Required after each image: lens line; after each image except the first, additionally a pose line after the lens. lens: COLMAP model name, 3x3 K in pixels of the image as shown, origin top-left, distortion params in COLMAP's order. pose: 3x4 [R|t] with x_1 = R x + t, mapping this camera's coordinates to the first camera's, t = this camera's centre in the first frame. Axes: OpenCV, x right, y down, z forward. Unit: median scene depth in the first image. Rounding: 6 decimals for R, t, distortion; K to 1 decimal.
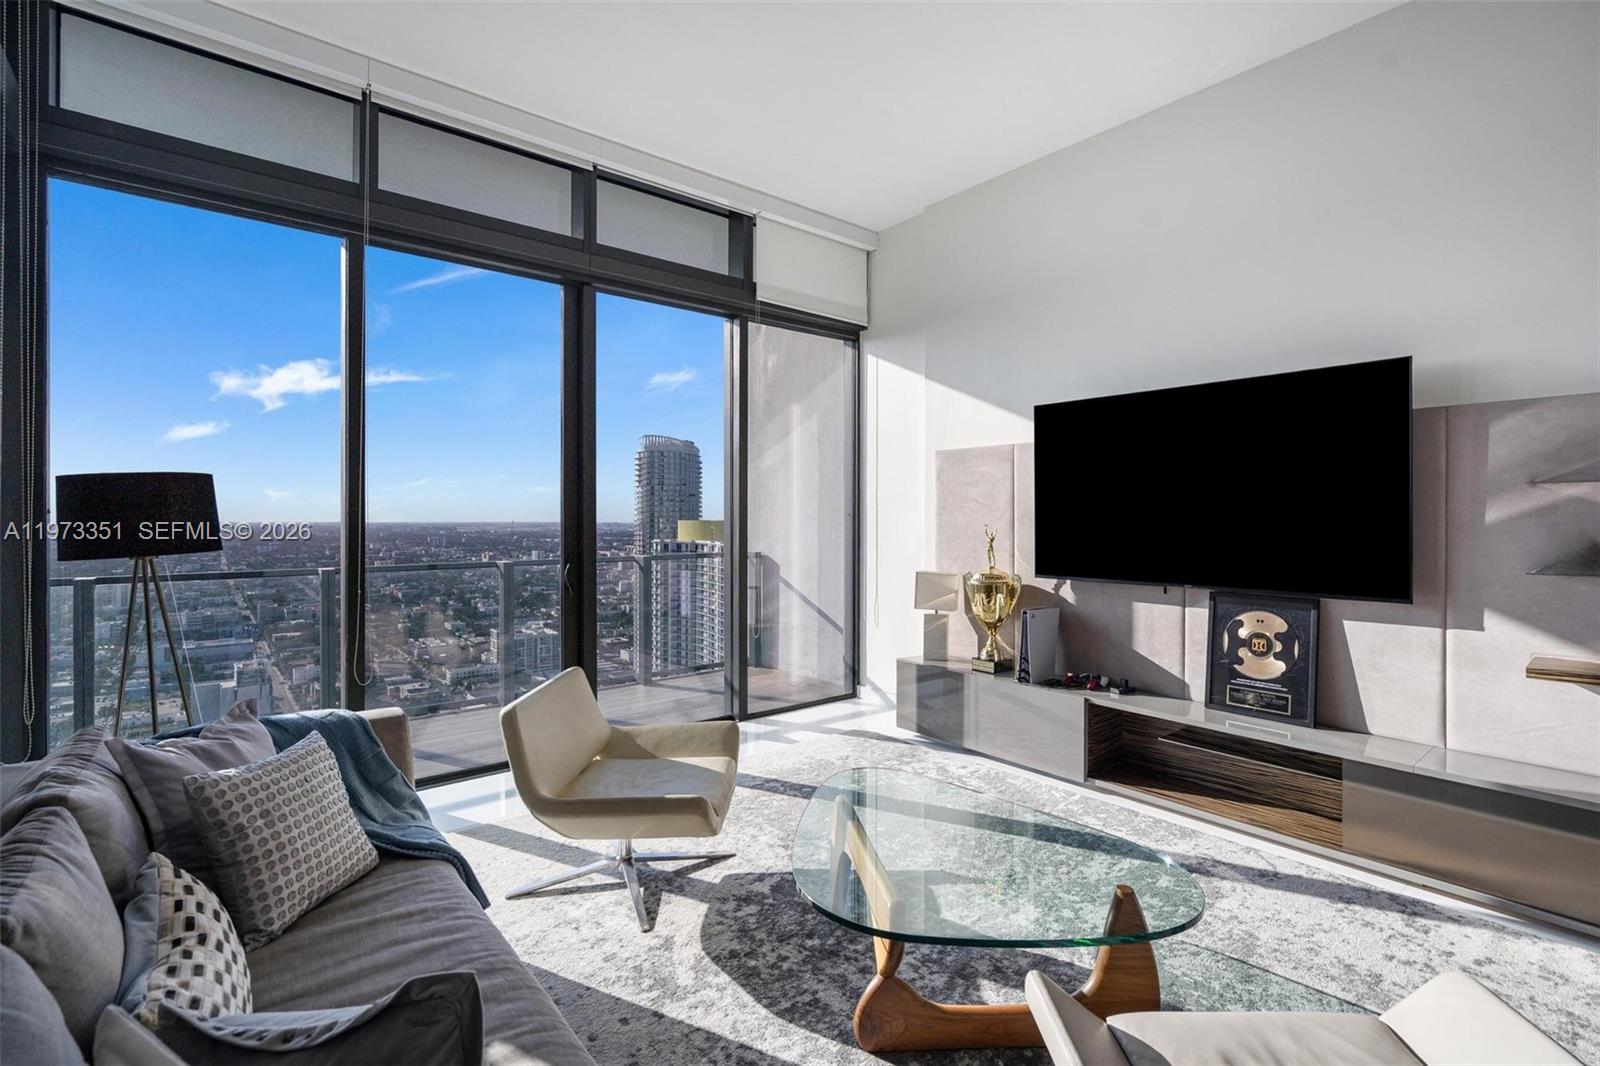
lens RADIAL K [[728.2, 0, 800.0], [0, 728.2, 533.0], [0, 0, 1]] dist [0.000379, -0.000283]
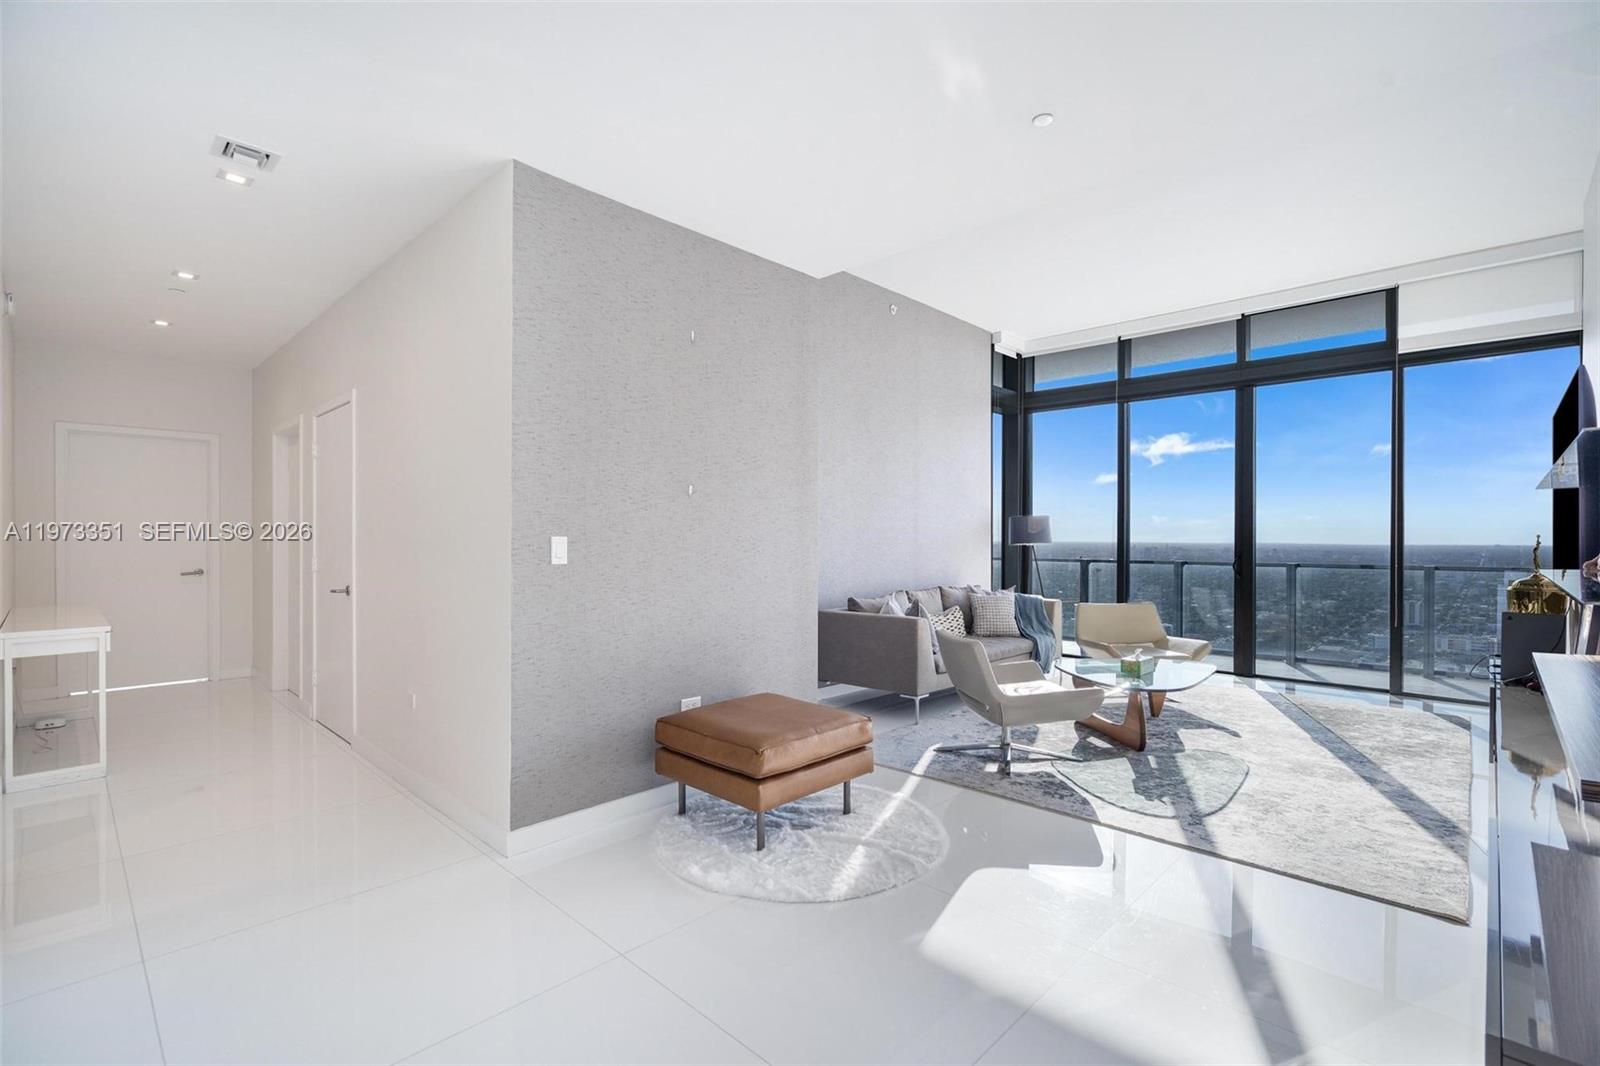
lens RADIAL K [[728.2, 0, 800.0], [0, 728.2, 533.0], [0, 0, 1]] dist [0.000379, -0.000283]
pose [[0.116659, -0.004853, -0.993160, 1.742662], [-0.024399, 0.999672, -0.007751, 0.030189], [0.992872, 0.025136, 0.116503, -0.239988]]
